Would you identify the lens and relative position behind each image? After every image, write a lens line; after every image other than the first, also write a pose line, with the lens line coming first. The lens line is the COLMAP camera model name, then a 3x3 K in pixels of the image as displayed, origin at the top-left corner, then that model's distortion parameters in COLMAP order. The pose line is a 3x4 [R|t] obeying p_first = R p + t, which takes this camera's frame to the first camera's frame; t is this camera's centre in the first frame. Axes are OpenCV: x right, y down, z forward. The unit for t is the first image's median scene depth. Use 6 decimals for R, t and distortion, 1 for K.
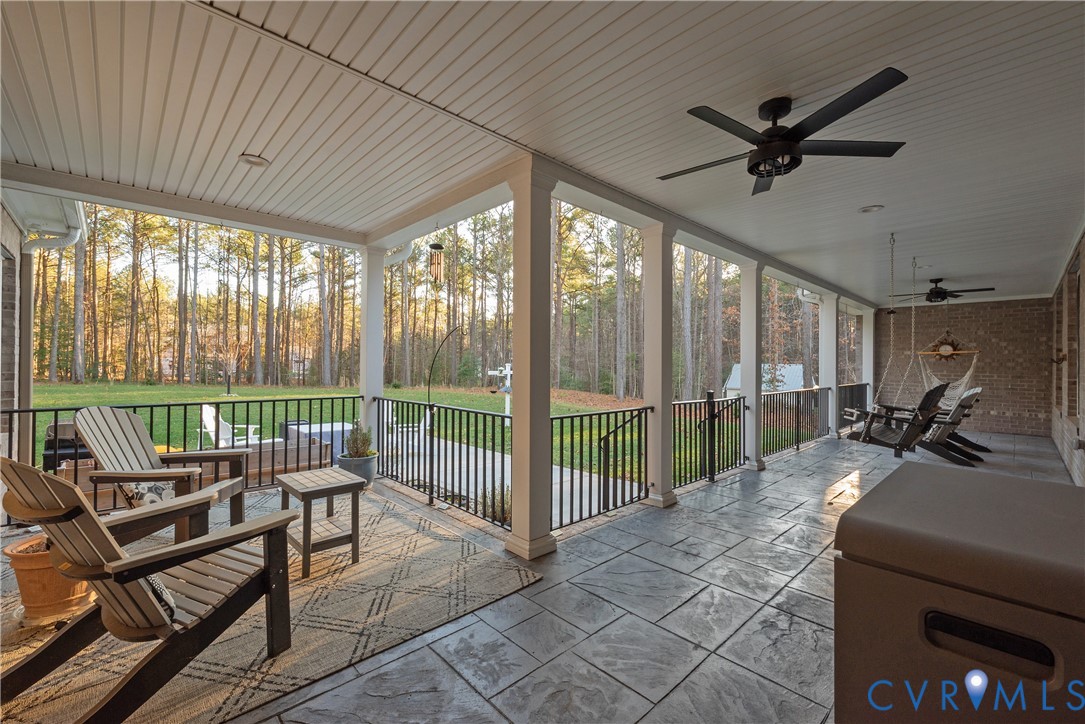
lens RADIAL K [[450.2, 0, 542.5], [0, 450.2, 362.0], [0, 0, 1]] dist [0.000246, 0.000179]
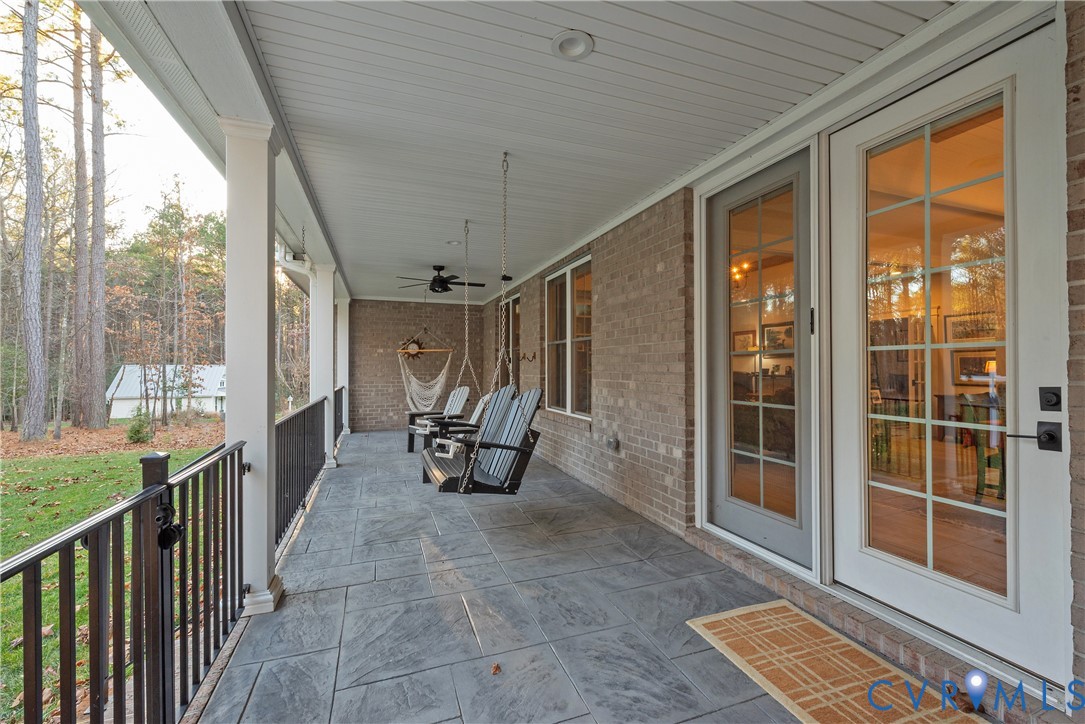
lens RADIAL K [[450.2, 0, 542.5], [0, 450.2, 362.0], [0, 0, 1]] dist [0.000246, 0.000179]
pose [[0.400864, -0.002776, 0.916133, 0.109573], [0.003632, 0.999992, 0.001441, 0.002438], [-0.916130, 0.002750, 0.400871, 0.346454]]
